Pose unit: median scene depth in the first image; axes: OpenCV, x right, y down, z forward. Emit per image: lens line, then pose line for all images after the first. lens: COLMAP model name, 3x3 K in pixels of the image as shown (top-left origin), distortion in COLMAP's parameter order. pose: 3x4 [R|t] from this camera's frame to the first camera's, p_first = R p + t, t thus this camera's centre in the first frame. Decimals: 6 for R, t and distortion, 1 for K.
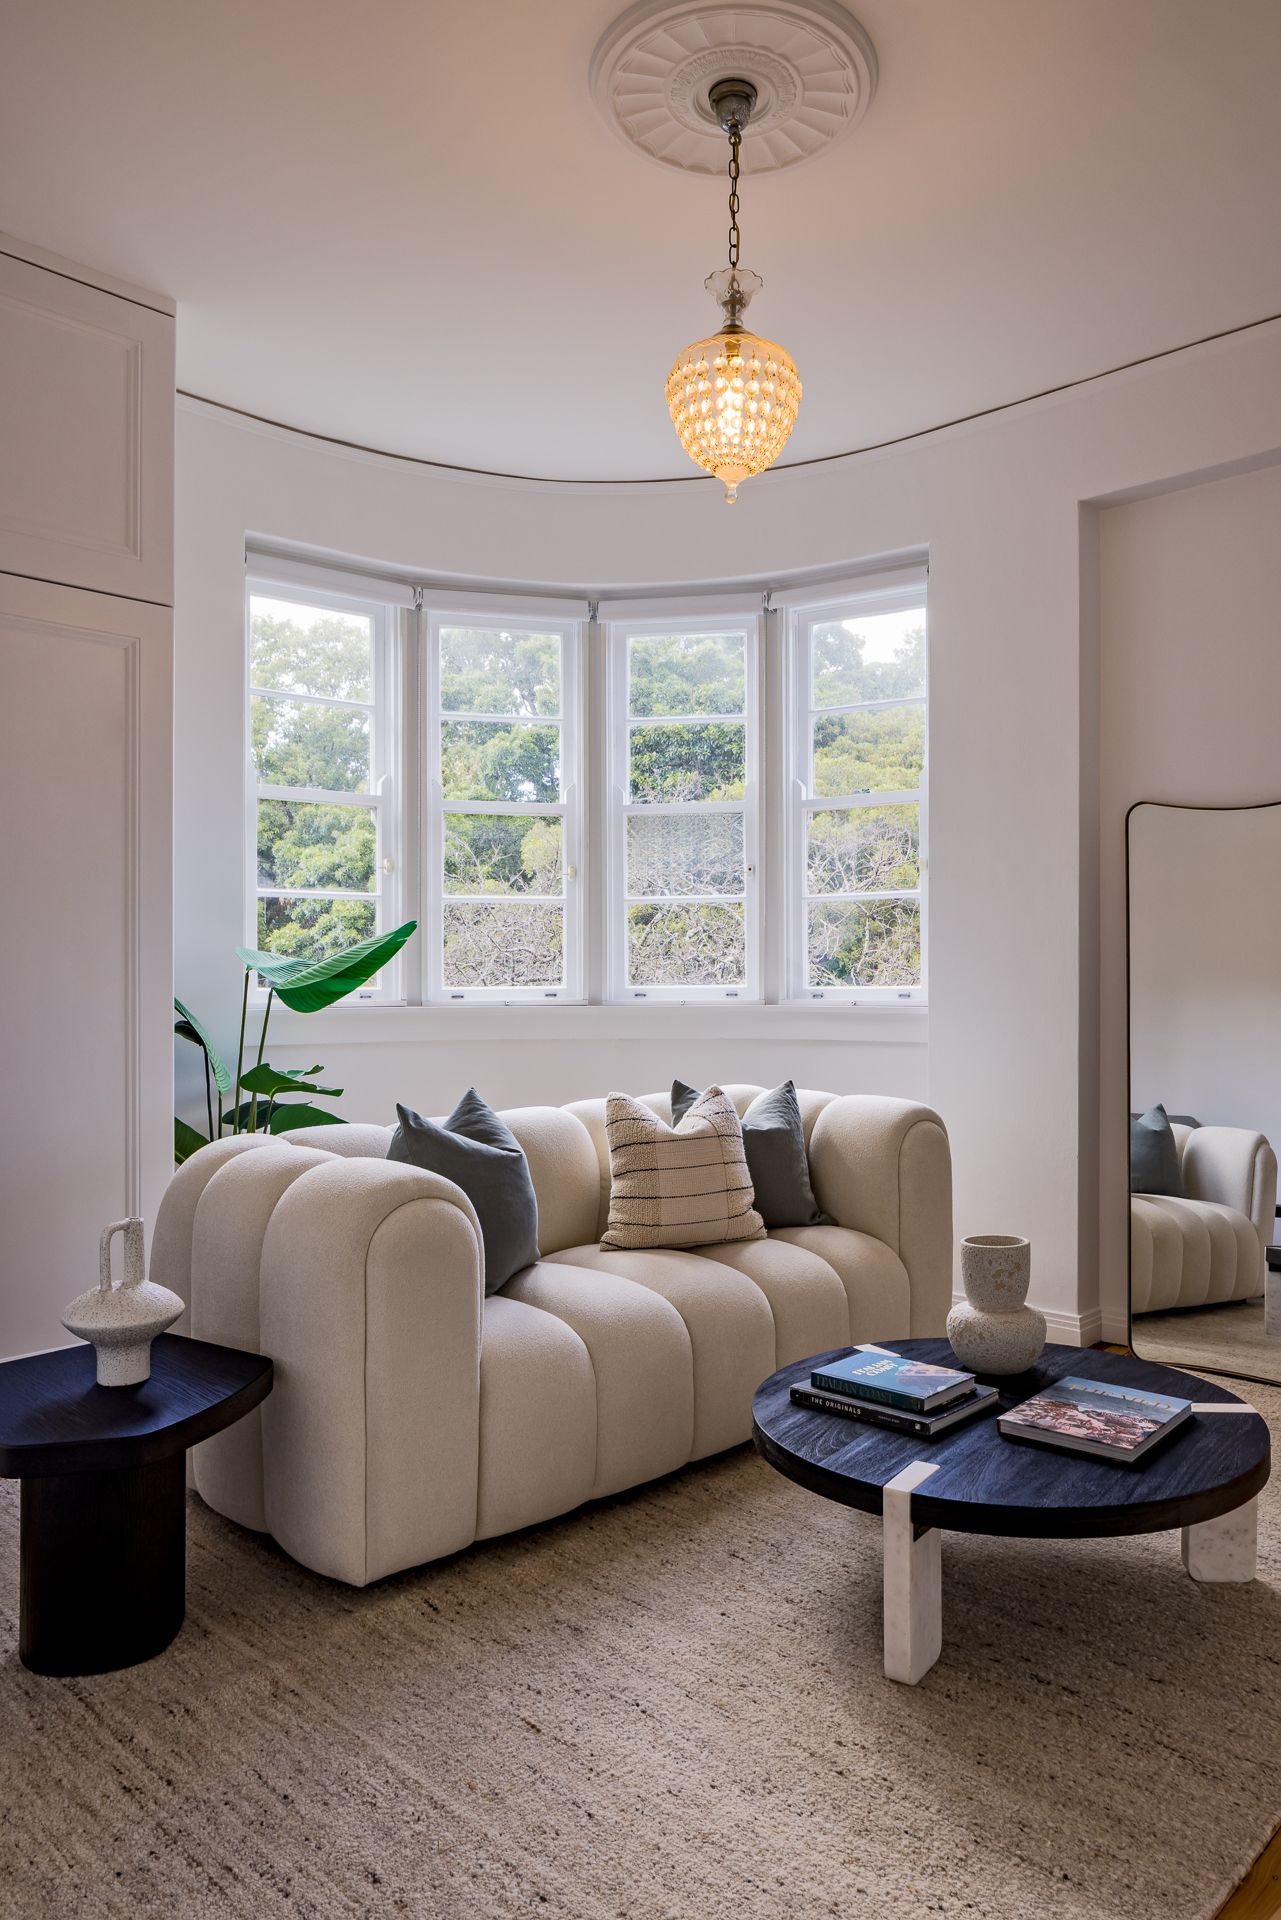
lens RADIAL K [[1299.2, 0, 707.1], [0, 1299.2, 995.2], [0, 0, 1]] dist [-0.006808, 0.000166]
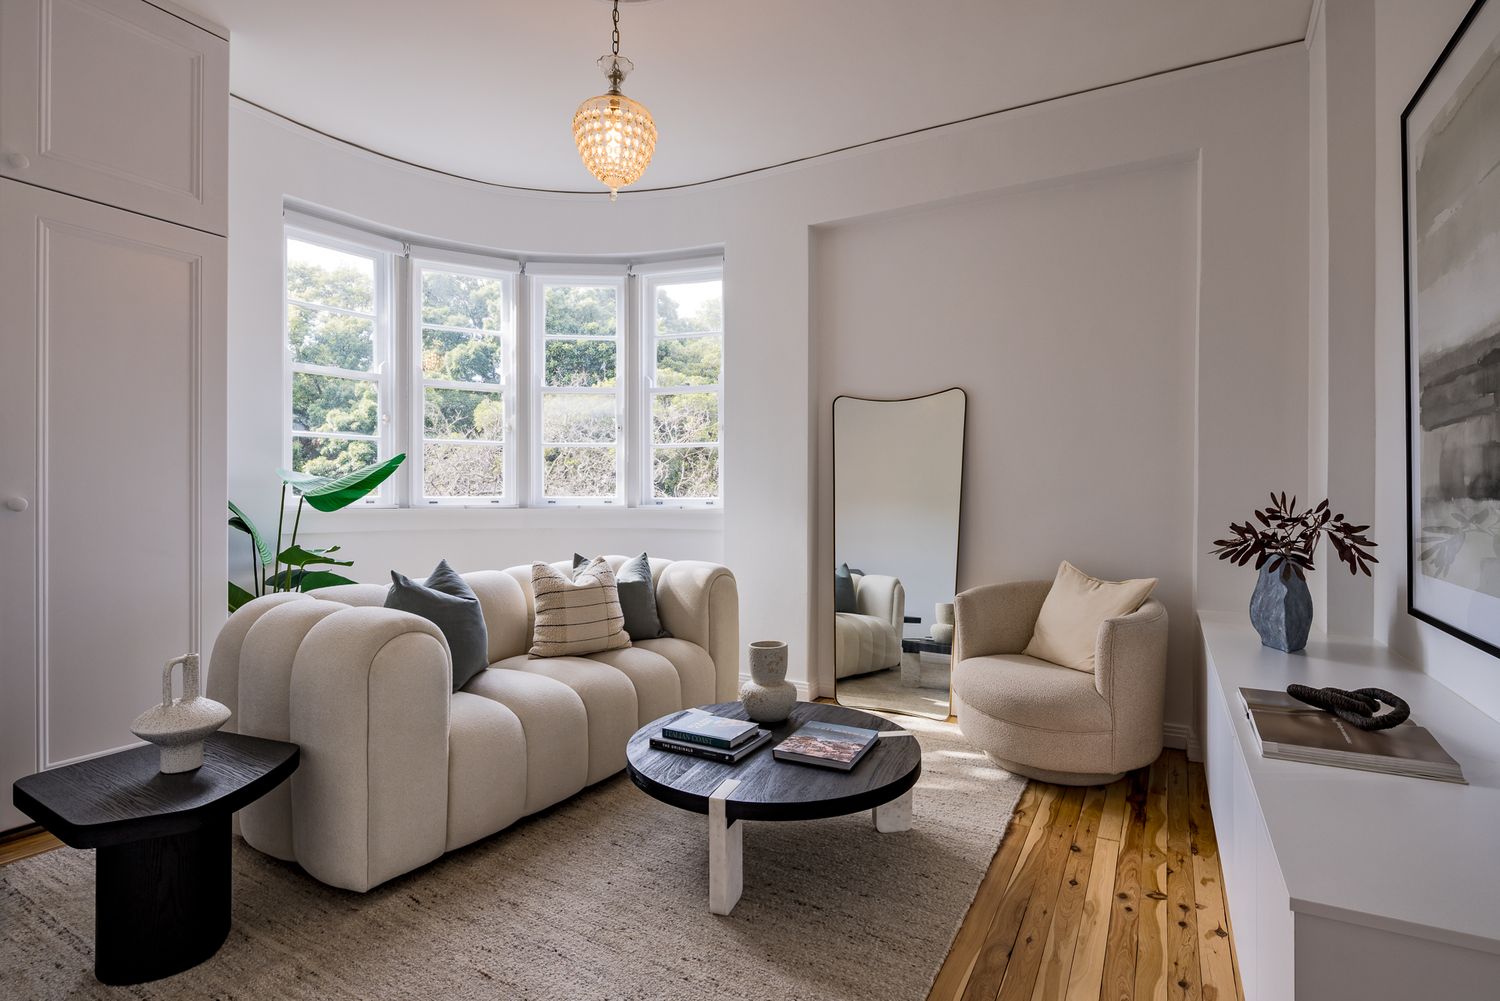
lens RADIAL K [[732.5, 0, 755.8], [0, 732.5, 507.3], [0, 0, 1]] dist [0.006283, -0.005208]
pose [[0.974712, 0.002465, 0.223451, -0.010843], [-0.003550, 0.999984, 0.004453, 0.002748], [-0.223436, -0.005133, 0.974705, 0.050273]]
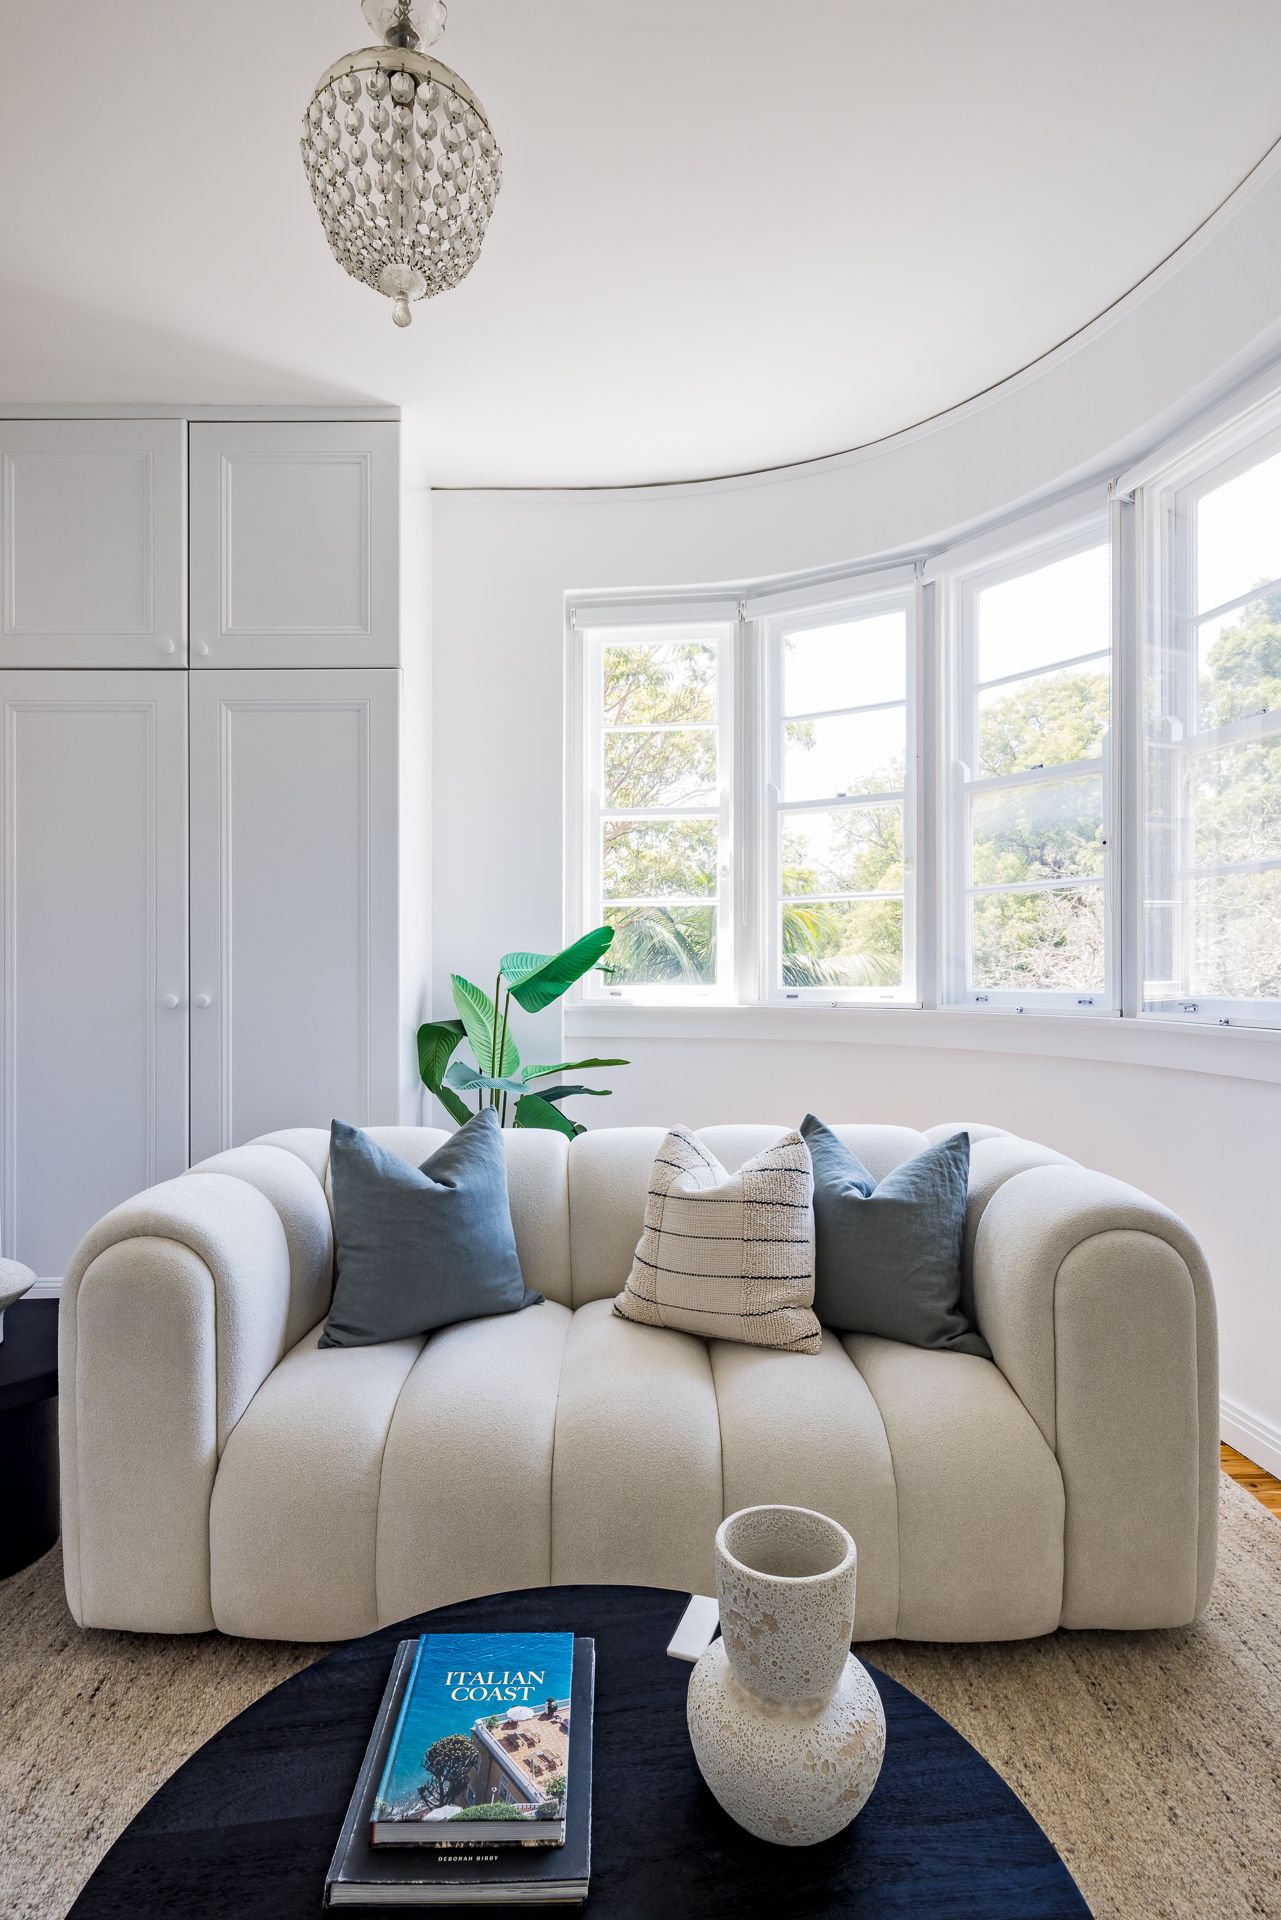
lens RADIAL K [[937.5, 0, 639.9], [0, 937.5, 971.7], [0, 0, 1]] dist [0.006283, -0.005208]
pose [[0.655346, 0.008909, -0.755276, 0.407788], [-0.010618, 0.999940, 0.002582, -0.027515], [0.755254, 0.006327, 0.655401, 0.646196]]
